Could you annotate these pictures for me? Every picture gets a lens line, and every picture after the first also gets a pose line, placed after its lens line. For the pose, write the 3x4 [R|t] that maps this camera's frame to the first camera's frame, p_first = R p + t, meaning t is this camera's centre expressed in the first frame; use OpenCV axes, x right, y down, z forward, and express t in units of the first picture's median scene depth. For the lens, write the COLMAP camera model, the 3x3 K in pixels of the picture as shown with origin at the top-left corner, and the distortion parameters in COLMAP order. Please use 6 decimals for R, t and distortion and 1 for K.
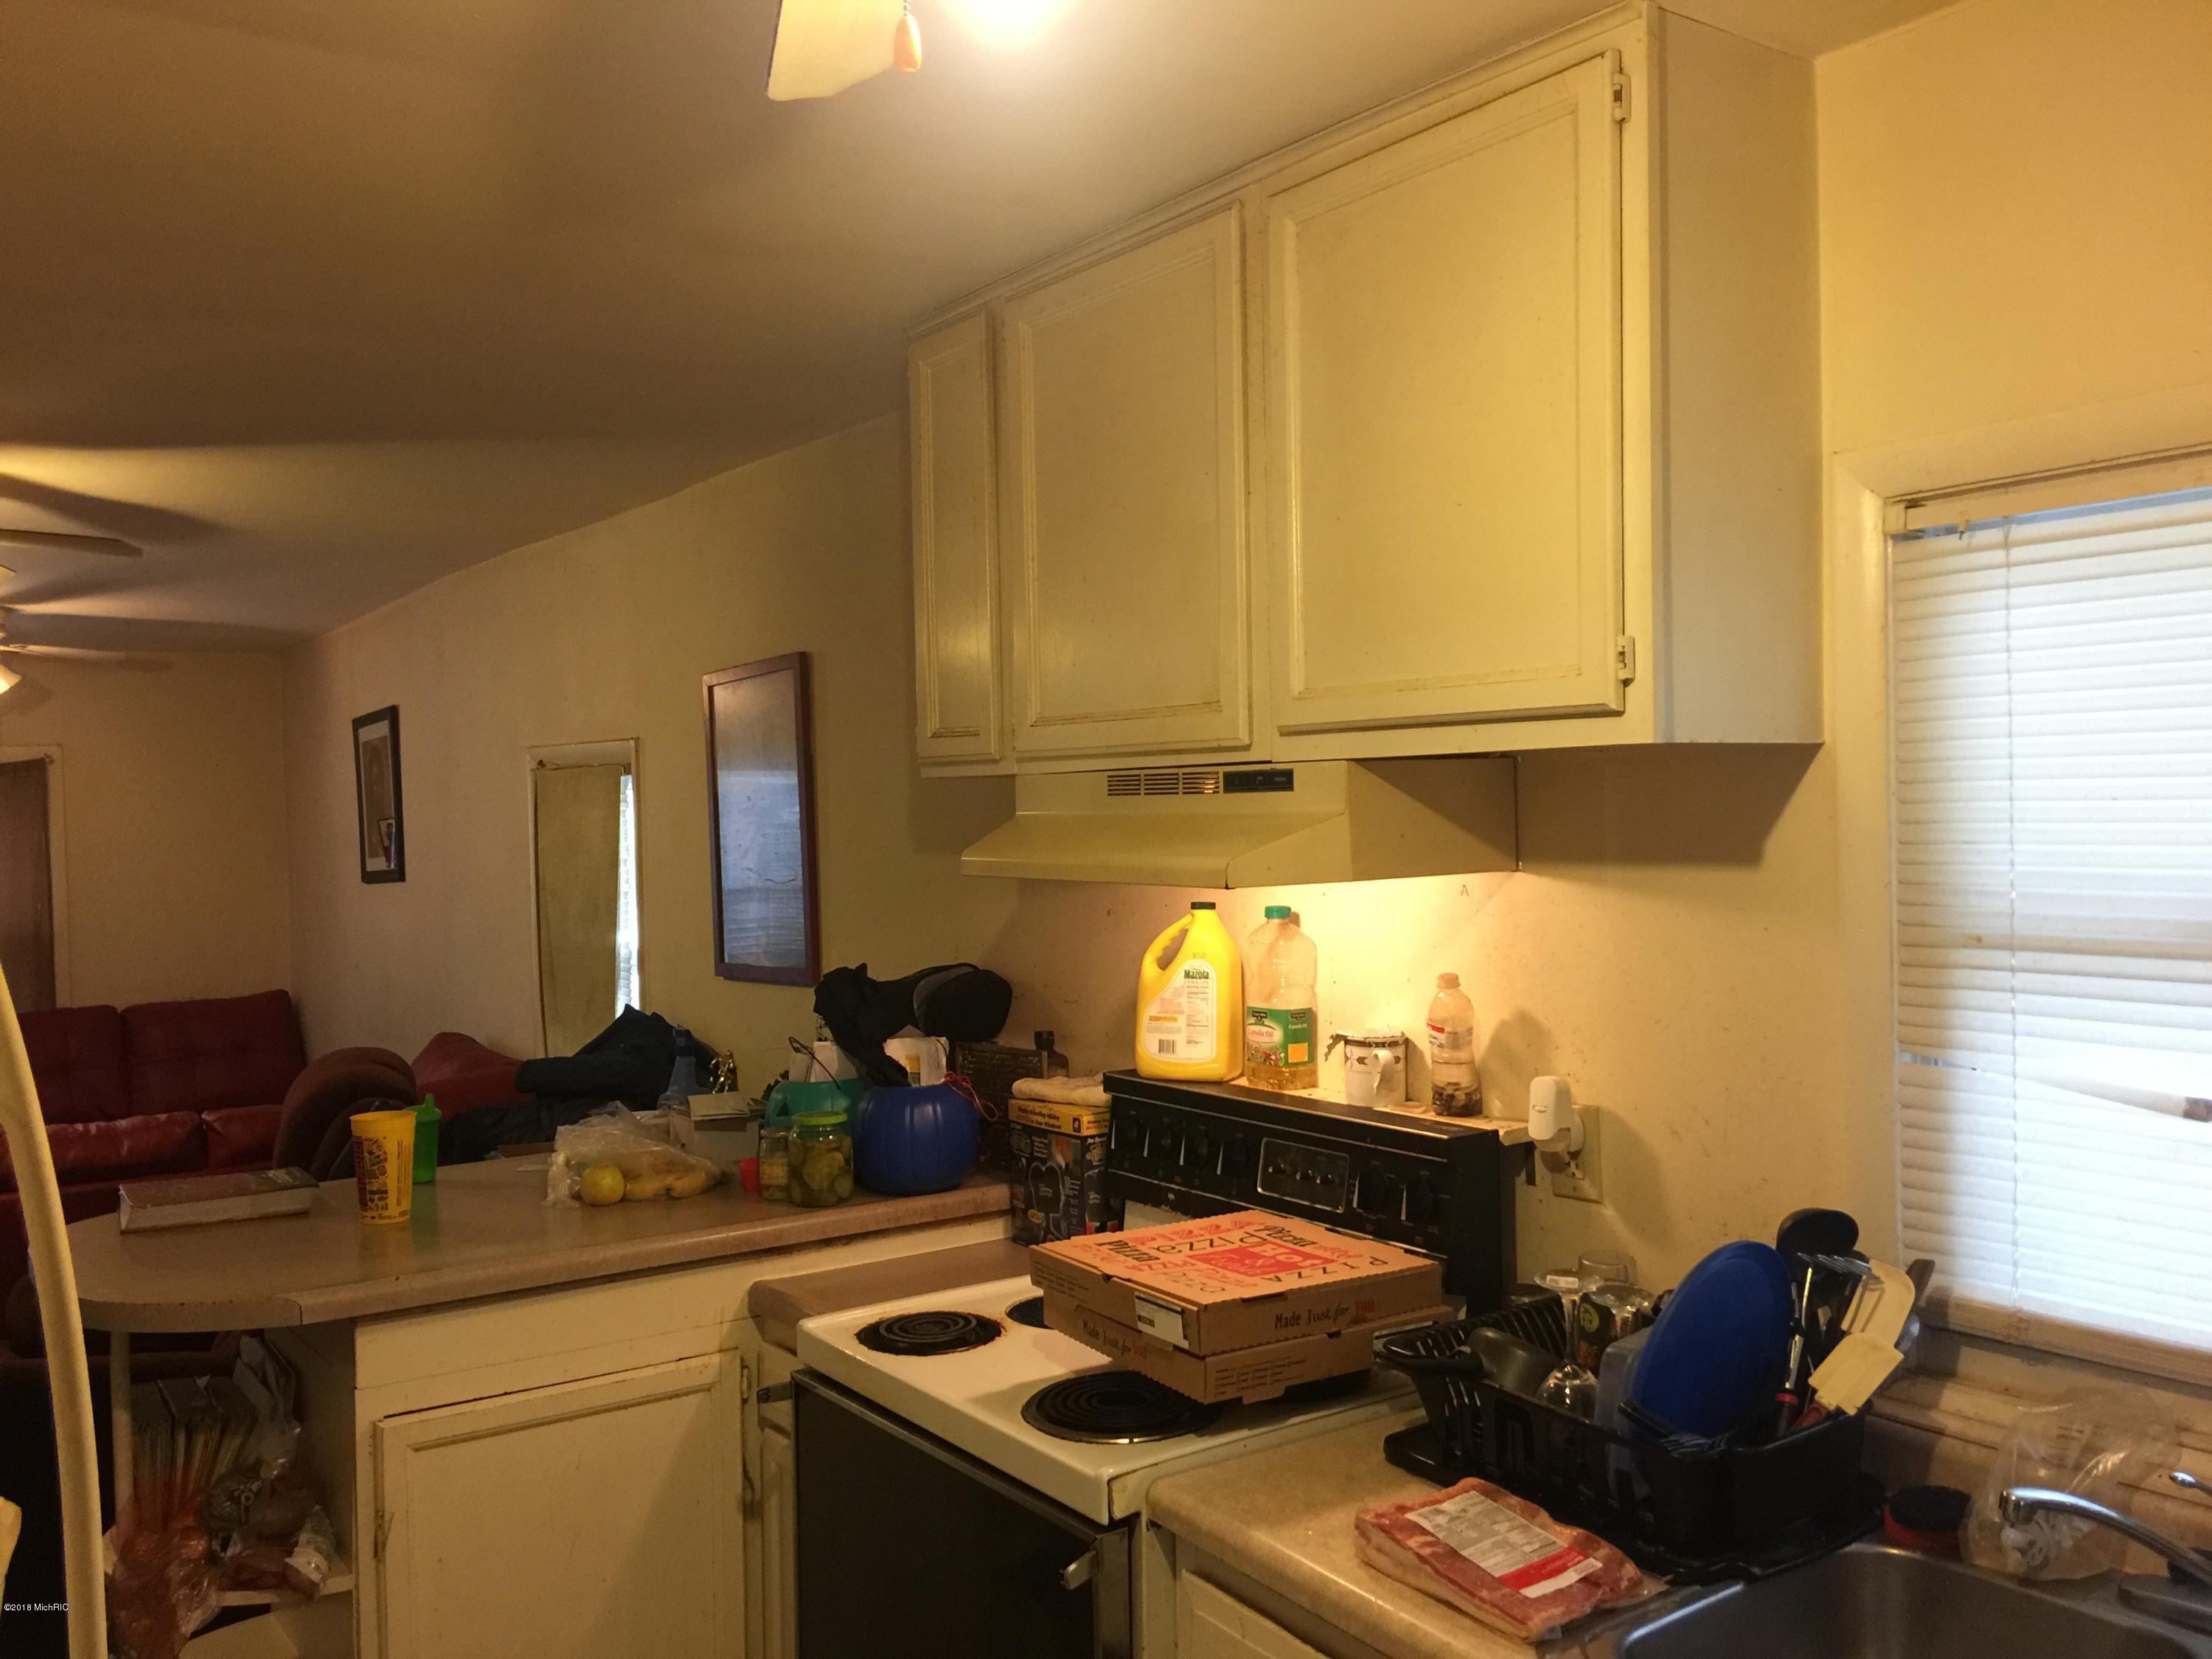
lens RADIAL K [[1862.3, 0, 1106.0], [0, 1862.3, 829.5], [0, 0, 1]] dist [0.099460, -0.135637]
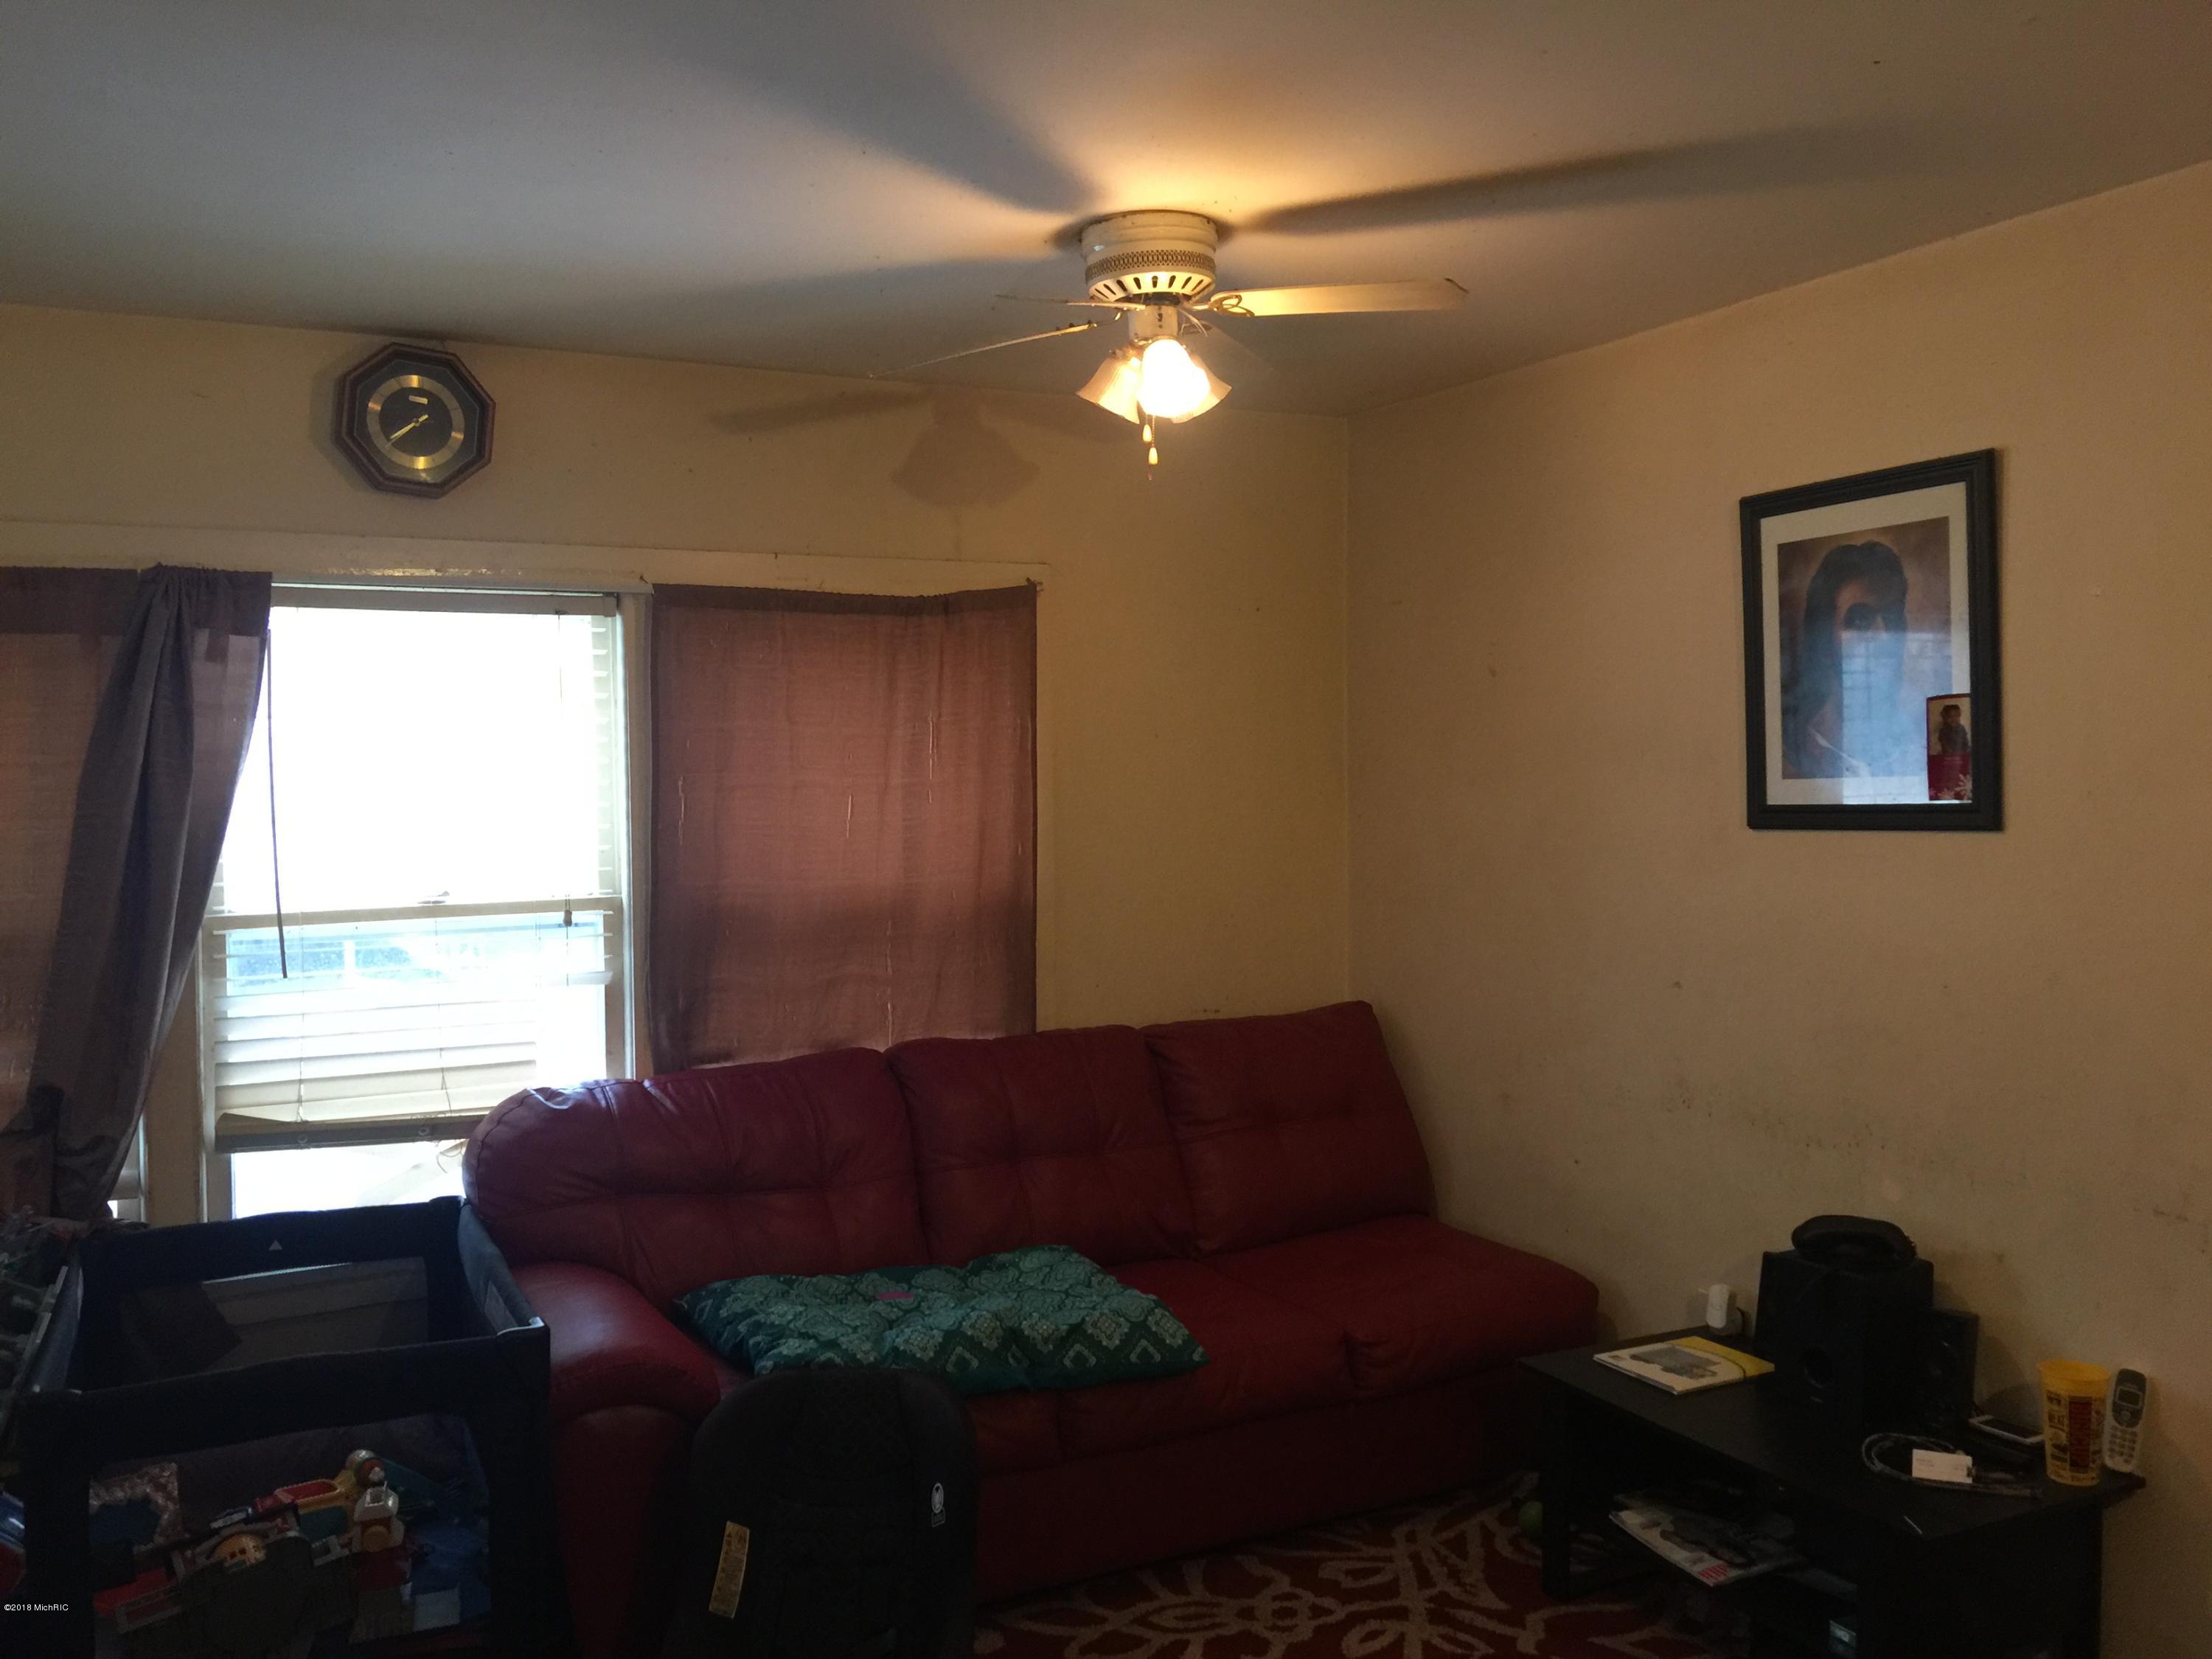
lens RADIAL K [[1862.3, 0, 1106.0], [0, 1862.3, 829.5], [0, 0, 1]] dist [0.099460, -0.135637]
pose [[0.990231, 0.017850, -0.138287, -0.483717], [-0.011963, 0.998991, 0.043285, 0.009143], [0.138921, -0.041208, 0.989446, 0.468690]]
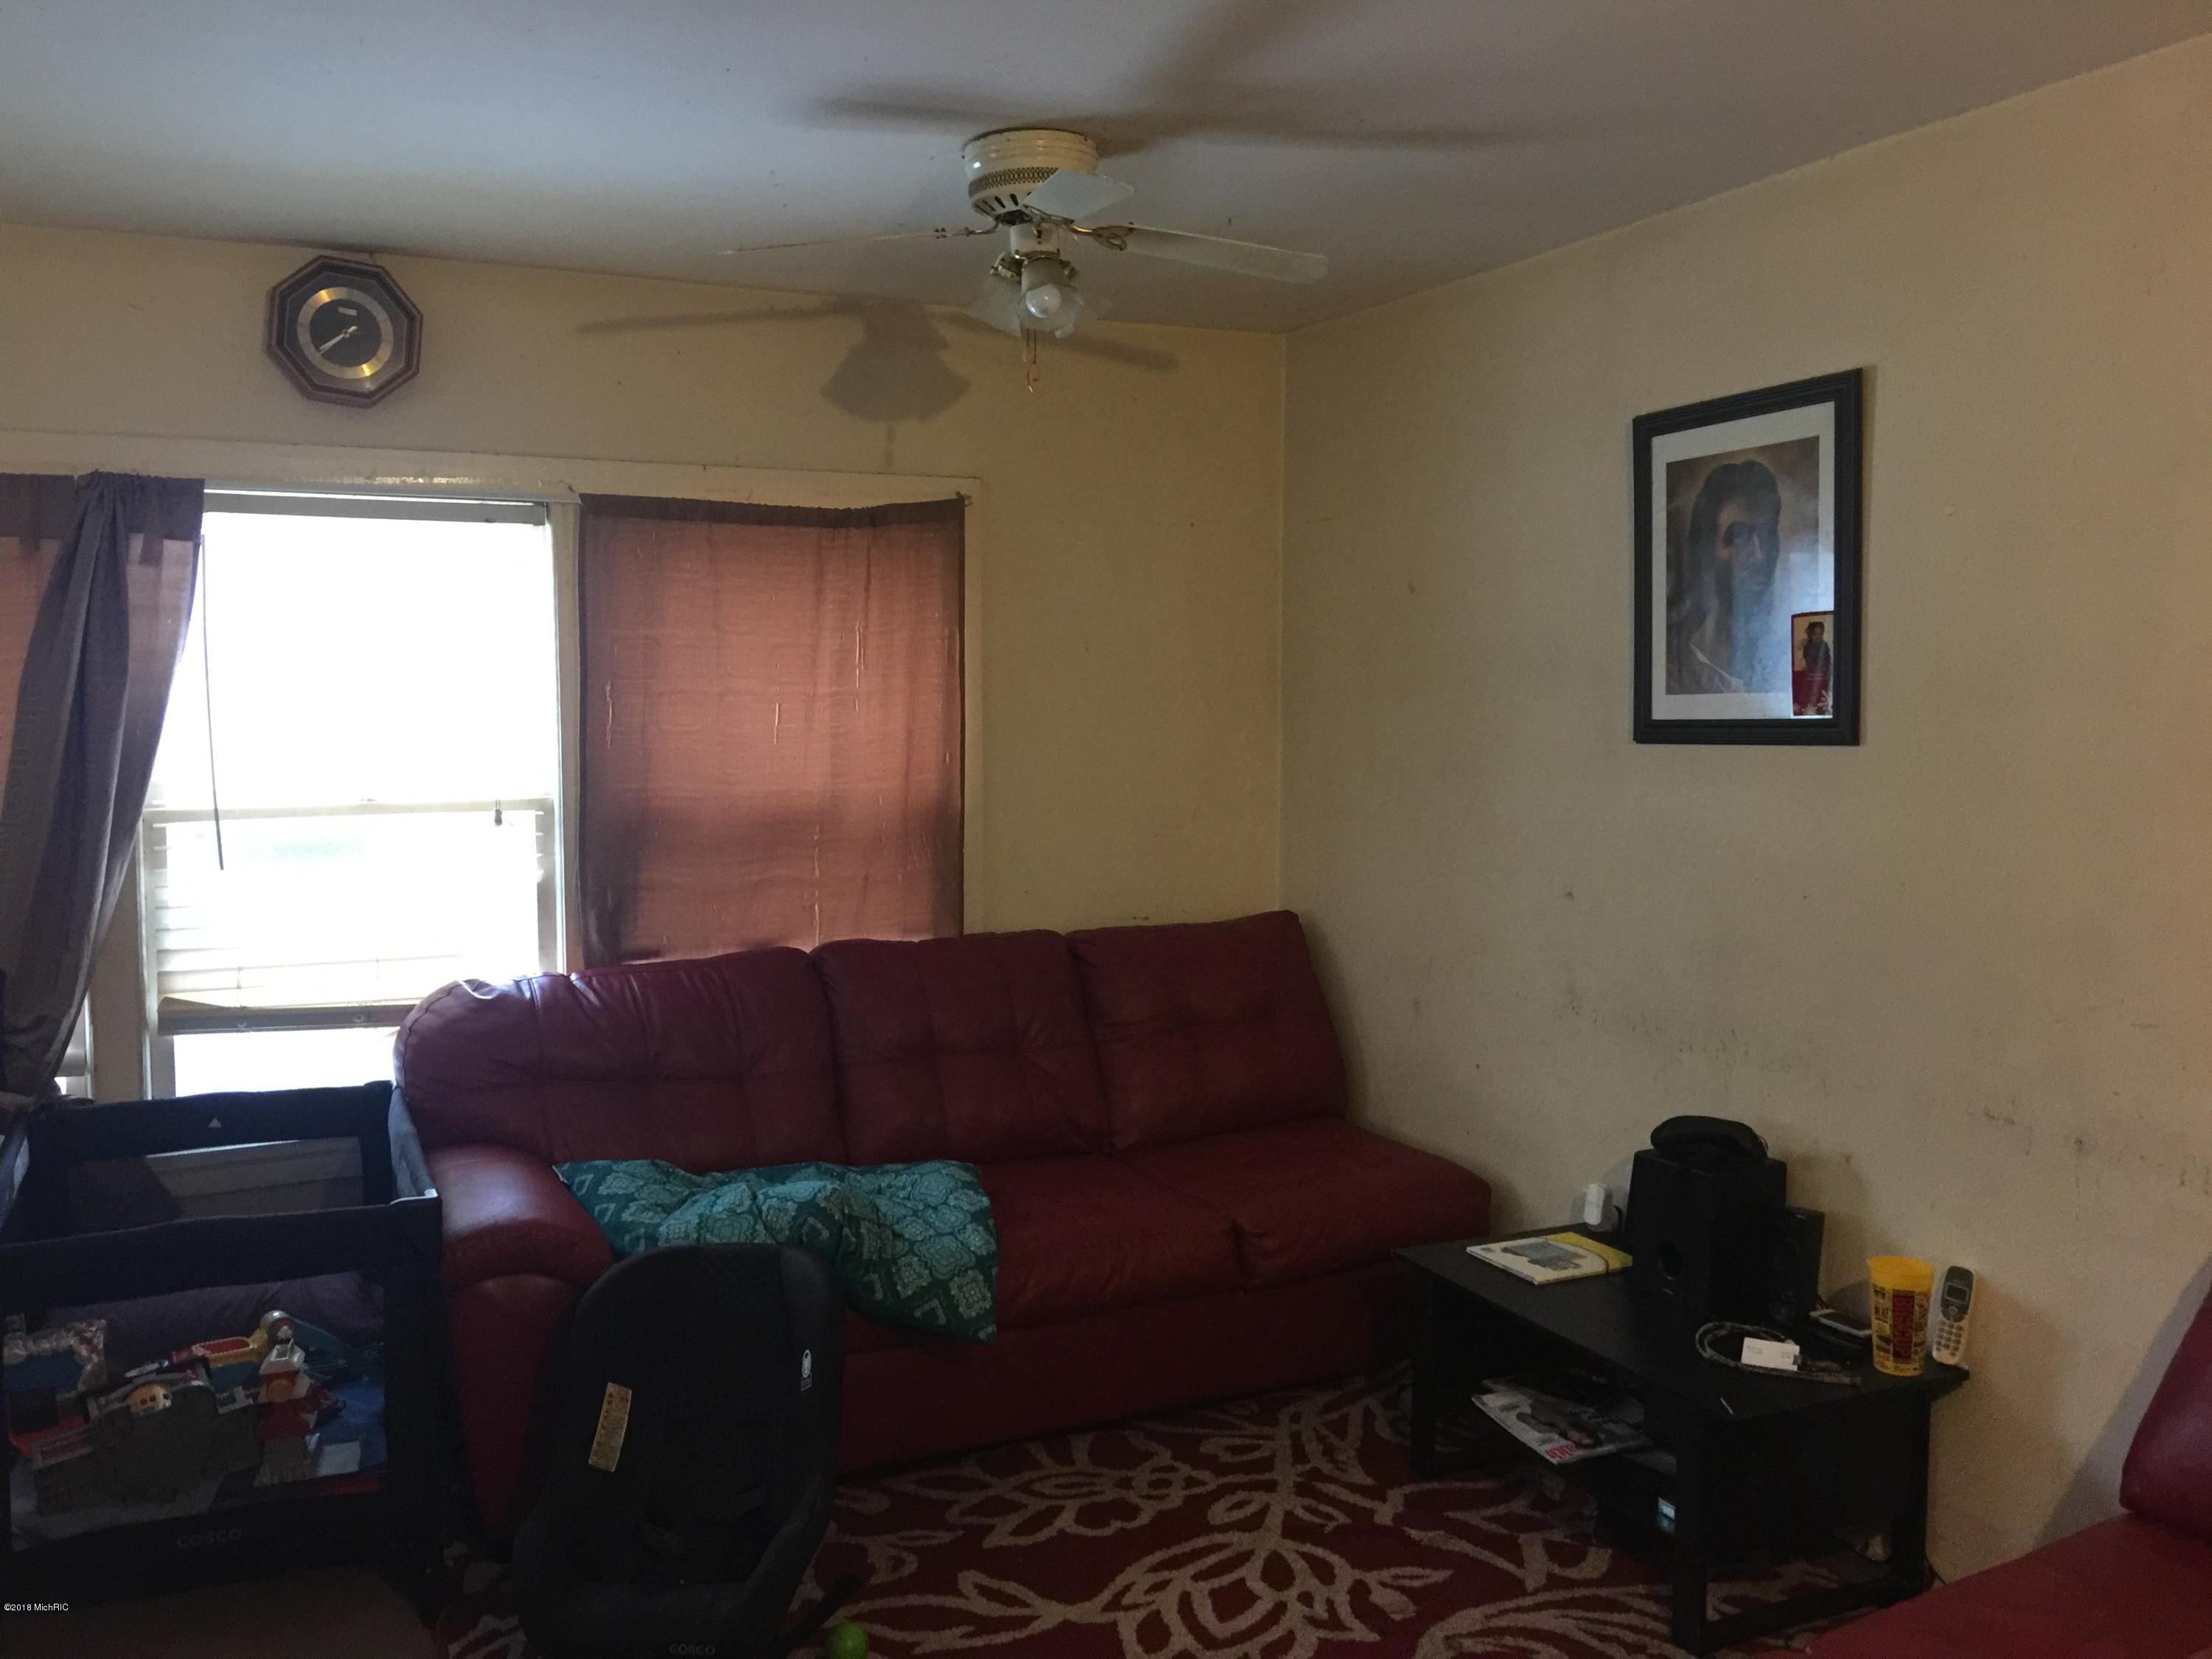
lens RADIAL K [[1862.3, 0, 1106.0], [0, 1862.3, 829.5], [0, 0, 1]] dist [0.099460, -0.135637]
pose [[0.985291, 0.035786, -0.167098, -0.440214], [-0.021536, 0.996034, 0.086327, 0.010940], [0.169525, -0.081459, 0.982154, 0.459741]]
